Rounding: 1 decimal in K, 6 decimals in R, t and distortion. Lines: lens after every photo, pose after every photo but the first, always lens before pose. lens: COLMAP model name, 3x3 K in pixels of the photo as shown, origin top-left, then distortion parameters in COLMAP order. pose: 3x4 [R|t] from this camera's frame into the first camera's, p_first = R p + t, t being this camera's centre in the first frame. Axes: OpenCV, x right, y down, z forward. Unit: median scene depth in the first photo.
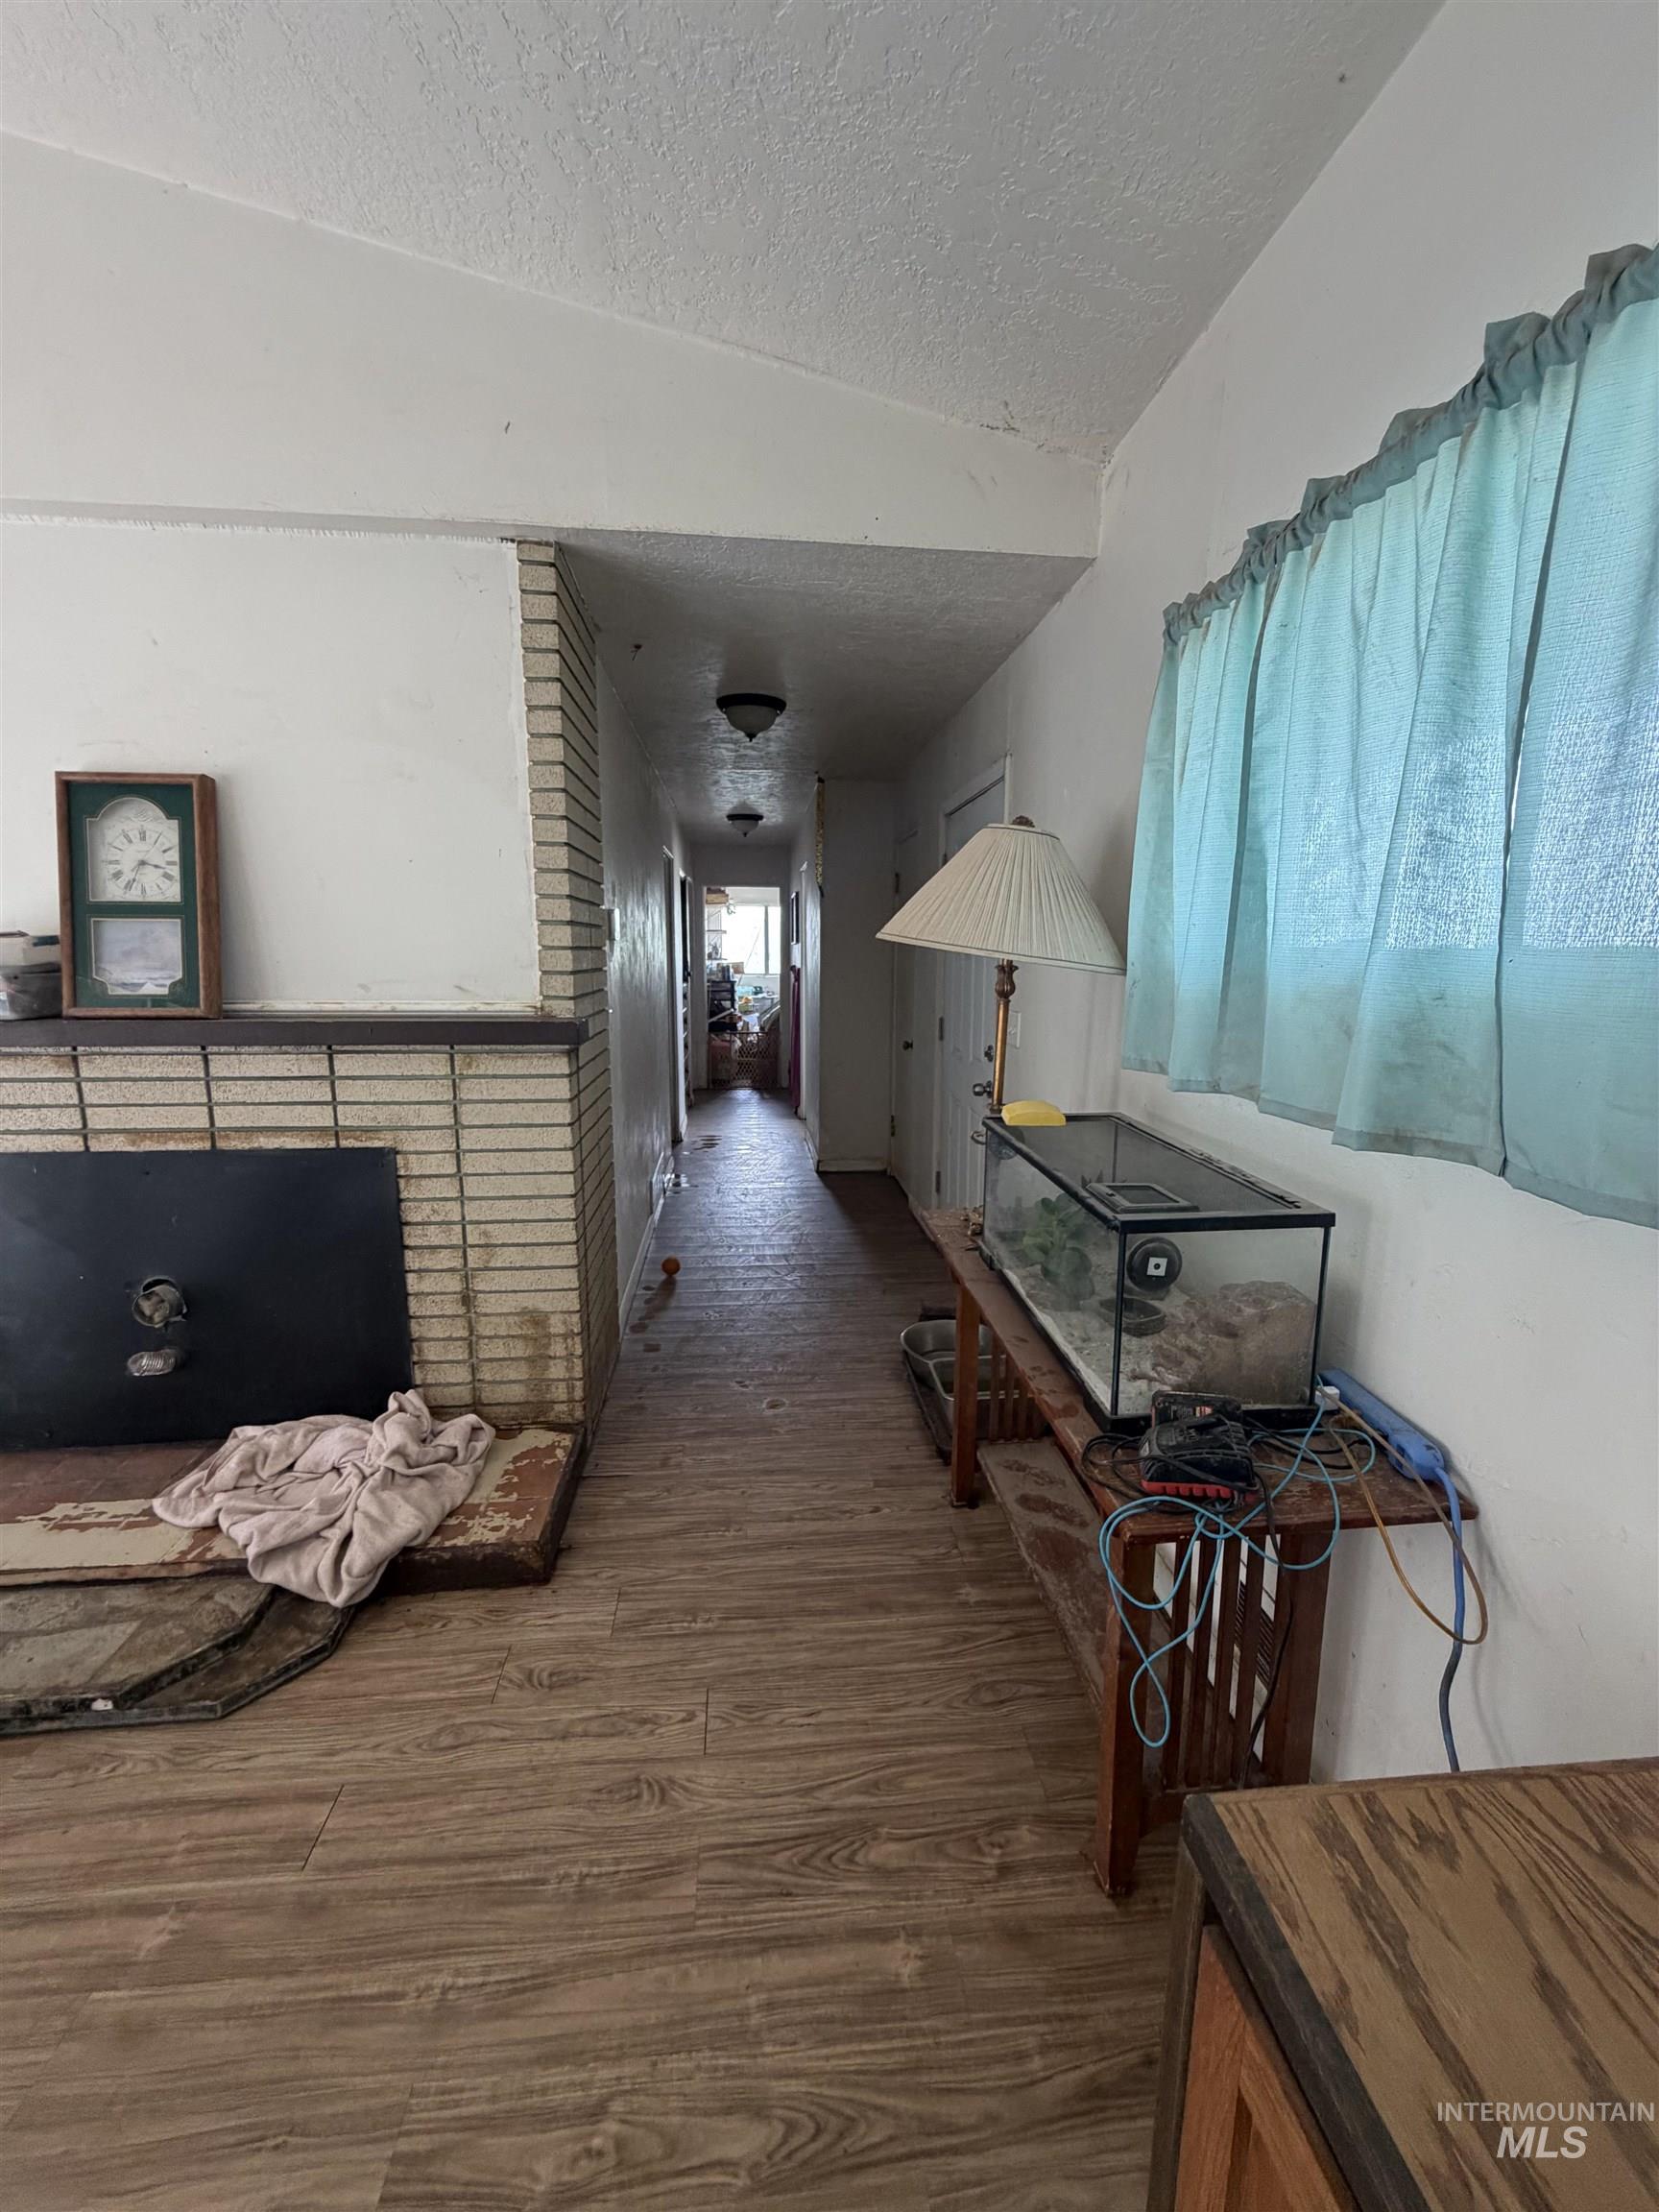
lens RADIAL K [[893.4, 0, 829.5], [0, 893.4, 1106.0], [0, 0, 1]] dist [0.000914, 0.000304]
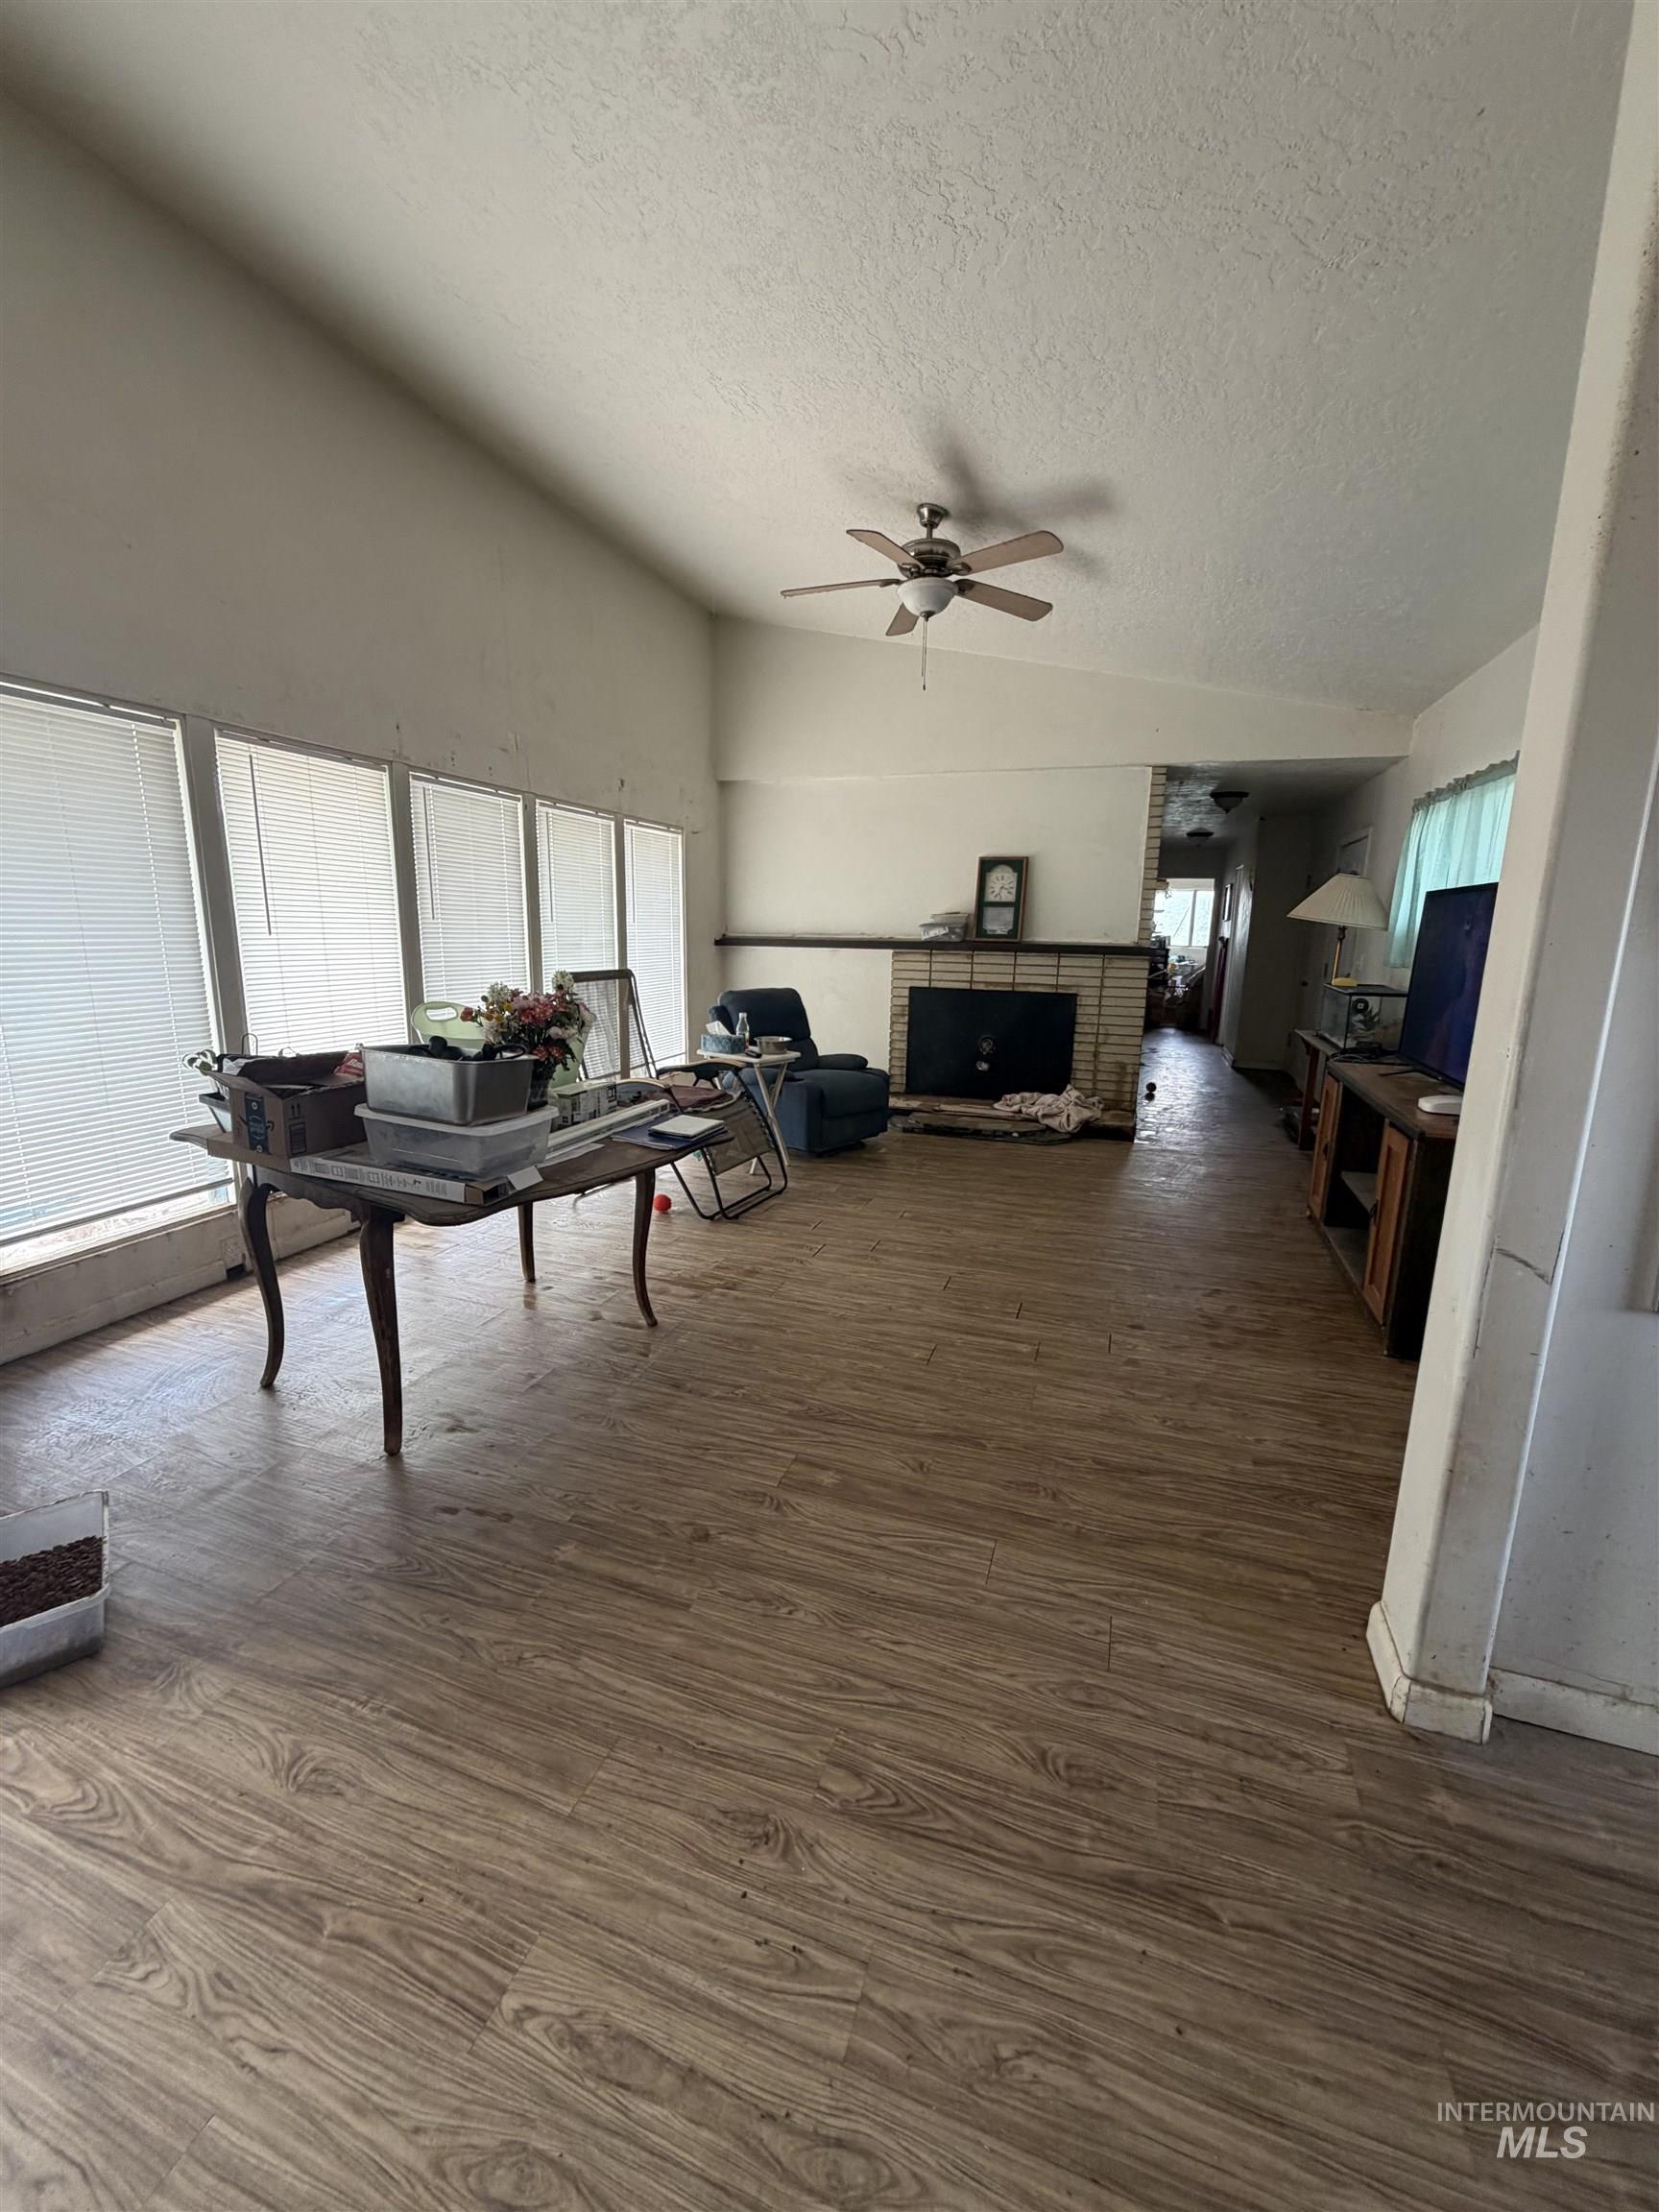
lens RADIAL K [[893.4, 0, 829.5], [0, 893.4, 1106.0], [0, 0, 1]] dist [0.000914, 0.000304]
pose [[0.912049, 0.093027, -0.399389, -0.062804], [-0.083569, 0.995655, 0.041074, 0.325998], [0.401475, -0.004085, 0.915861, -1.704546]]
